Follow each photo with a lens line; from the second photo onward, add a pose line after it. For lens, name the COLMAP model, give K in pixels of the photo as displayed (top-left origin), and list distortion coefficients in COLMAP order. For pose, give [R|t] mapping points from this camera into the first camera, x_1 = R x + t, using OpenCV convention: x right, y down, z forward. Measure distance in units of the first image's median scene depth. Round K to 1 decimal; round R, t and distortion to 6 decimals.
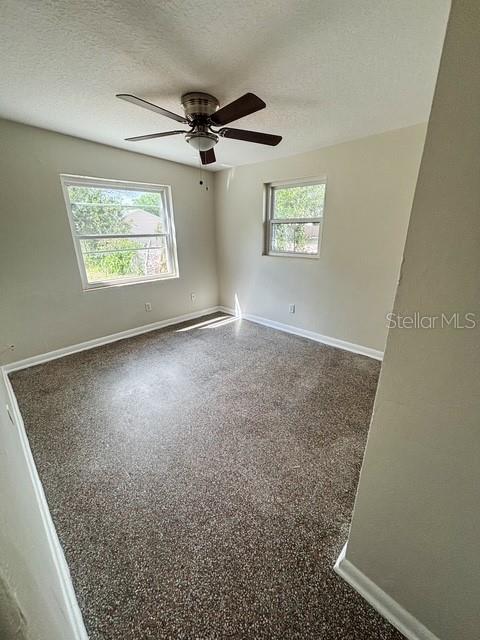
lens RADIAL K [[257.9, 0, 242.2], [0, 257.9, 321.8], [0, 0, 1]] dist [-0.005729, 0.000301]
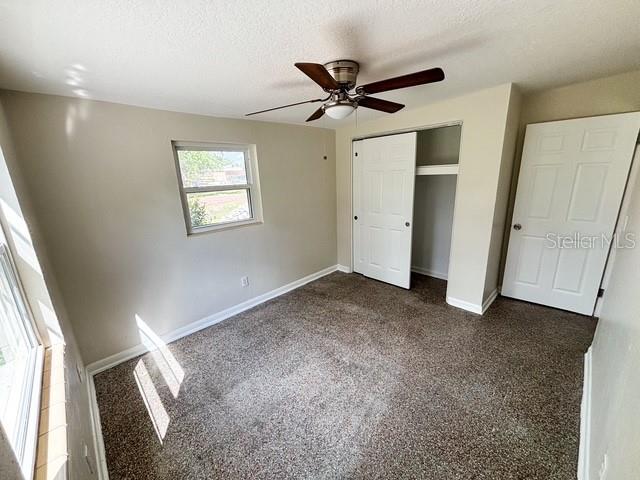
lens RADIAL K [[257.9, 0, 321.3], [0, 257.9, 239.5], [0, 0, 1]] dist [-0.005729, 0.000301]
pose [[0.022118, -0.248536, 0.968370, -0.668790], [0.380181, 0.897930, 0.221774, -0.299622], [-0.924648, 0.363251, 0.114349, 0.651087]]
